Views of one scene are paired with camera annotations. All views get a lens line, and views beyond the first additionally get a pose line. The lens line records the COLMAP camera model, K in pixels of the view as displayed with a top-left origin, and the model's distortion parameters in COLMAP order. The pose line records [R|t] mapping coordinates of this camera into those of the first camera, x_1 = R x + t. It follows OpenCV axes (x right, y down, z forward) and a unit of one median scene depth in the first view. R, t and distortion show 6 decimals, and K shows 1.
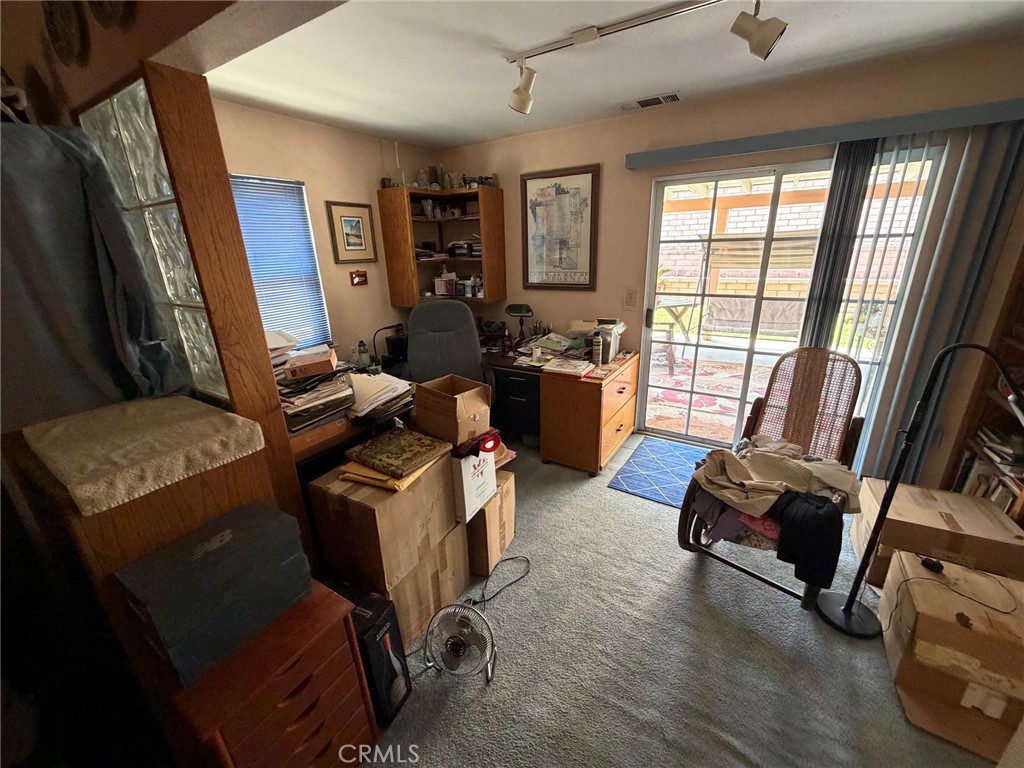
lens RADIAL K [[411.2, 0, 515.0], [0, 411.2, 385.0], [0, 0, 1]] dist [-0.000119, 0.000014]
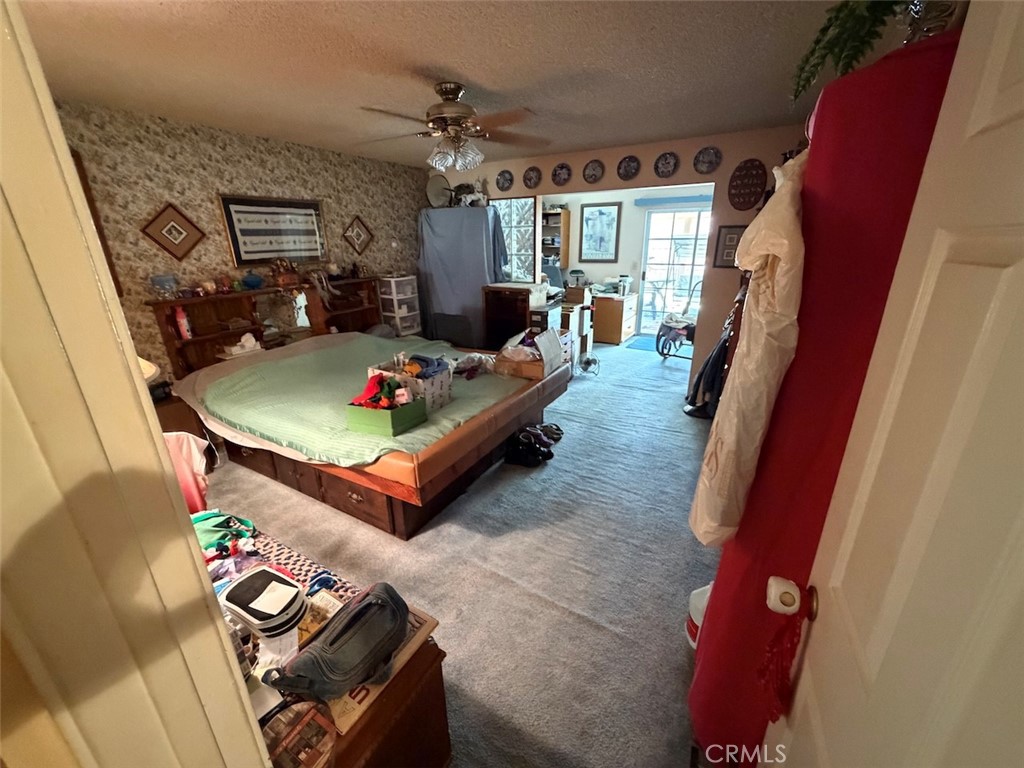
lens RADIAL K [[411.2, 0, 511.0], [0, 411.2, 384.3], [0, 0, 1]] dist [-0.000119, 0.000014]
pose [[0.999349, 0.010742, 0.034434, -0.400332], [-0.011072, 0.999894, 0.009406, 0.363610], [-0.034329, -0.009781, 0.999363, -1.037088]]
